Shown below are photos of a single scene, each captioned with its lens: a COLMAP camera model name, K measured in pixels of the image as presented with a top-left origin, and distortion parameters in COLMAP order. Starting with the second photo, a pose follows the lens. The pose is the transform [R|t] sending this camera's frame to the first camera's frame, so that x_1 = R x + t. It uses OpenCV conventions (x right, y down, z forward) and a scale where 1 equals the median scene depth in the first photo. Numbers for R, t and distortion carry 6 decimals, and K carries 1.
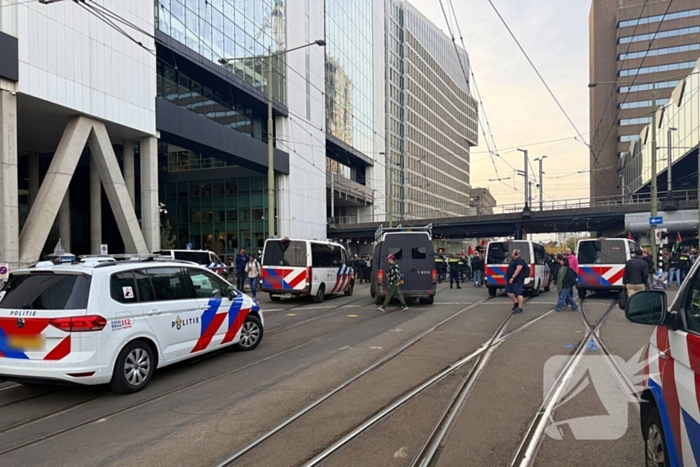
lens RADIAL K [[490.4, 0, 346.9], [0, 490.4, 271.5], [0, 0, 1]] dist [0.046165, -0.060511]
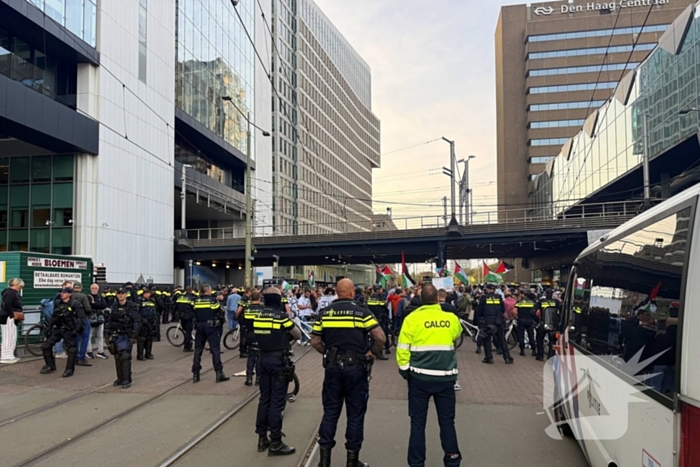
lens RADIAL K [[490.4, 0, 346.9], [0, 490.4, 271.5], [0, 0, 1]] dist [0.046165, -0.060511]
pose [[0.980758, 0.011604, 0.194882, 0.060530], [-0.000095, 0.998260, -0.058963, -0.010601], [-0.195227, 0.057810, 0.979053, 0.277810]]
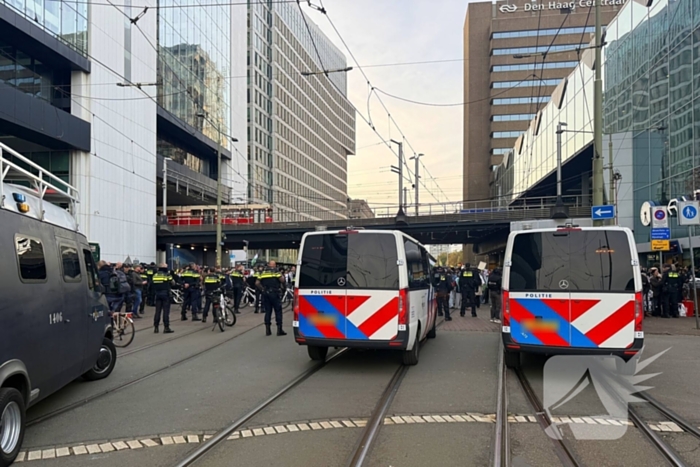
lens RADIAL K [[489.3, 0, 340.4], [0, 489.3, 269.6], [0, 0, 1]] dist [0.073638, -0.099053]
pose [[0.975583, 0.013065, 0.219243, 0.070052], [-0.006910, 0.999561, -0.028817, -0.005475], [-0.219524, 0.026599, 0.975245, 0.180730]]
